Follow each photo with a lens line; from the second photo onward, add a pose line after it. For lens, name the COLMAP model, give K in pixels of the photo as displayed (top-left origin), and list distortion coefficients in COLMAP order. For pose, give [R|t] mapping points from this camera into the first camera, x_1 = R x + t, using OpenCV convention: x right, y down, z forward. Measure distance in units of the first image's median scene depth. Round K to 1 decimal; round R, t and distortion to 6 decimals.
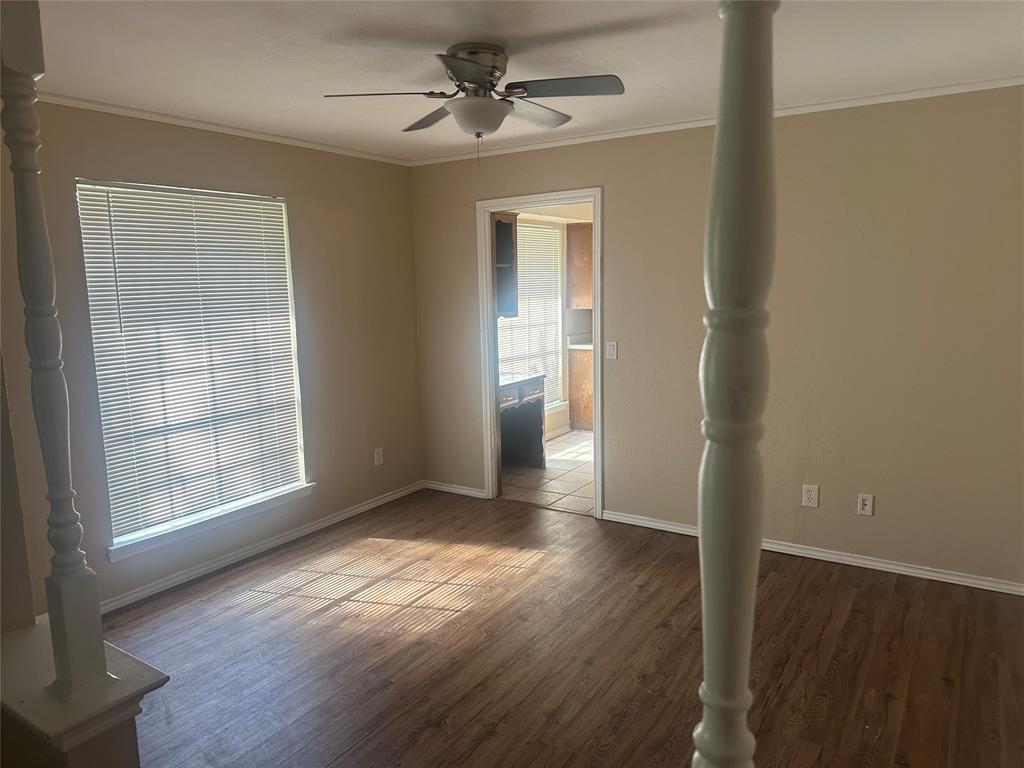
lens RADIAL K [[708.3, 0, 512.0], [0, 708.3, 384.0], [0, 0, 1]] dist [0.114522, -0.198246]
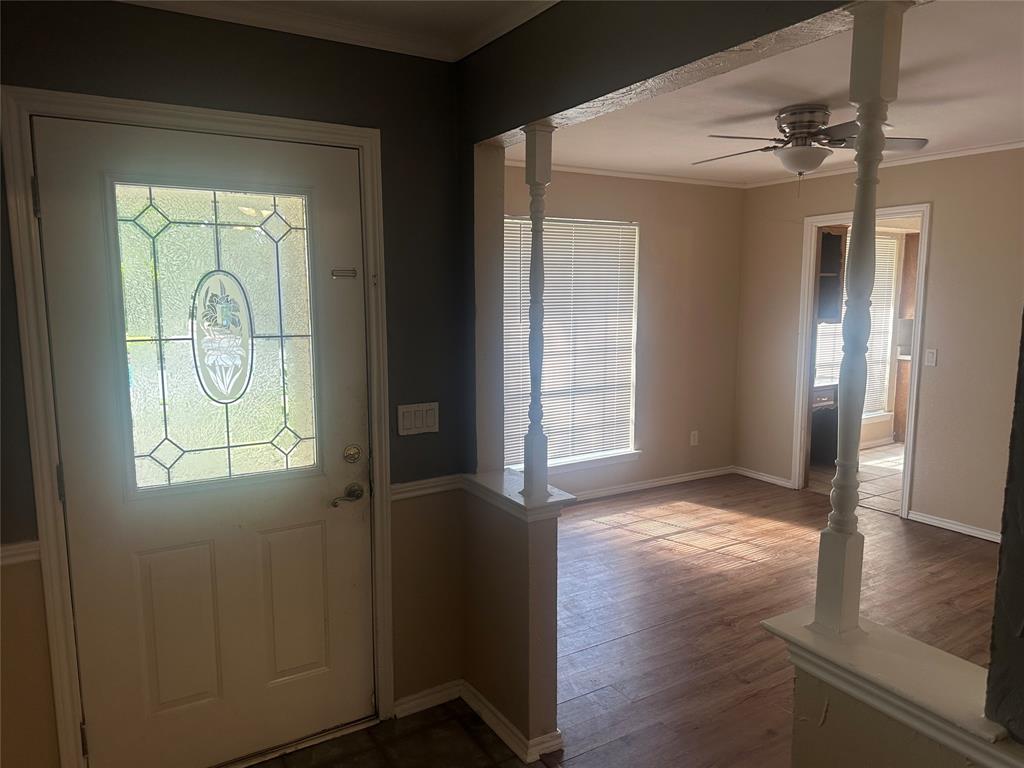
lens RADIAL K [[708.3, 0, 512.0], [0, 708.3, 384.0], [0, 0, 1]] dist [0.114522, -0.198246]
pose [[0.902226, 0.074693, -0.424746, 0.039590], [-0.078939, 0.996850, 0.007621, 0.033163], [0.423977, 0.026653, 0.905281, -0.226747]]
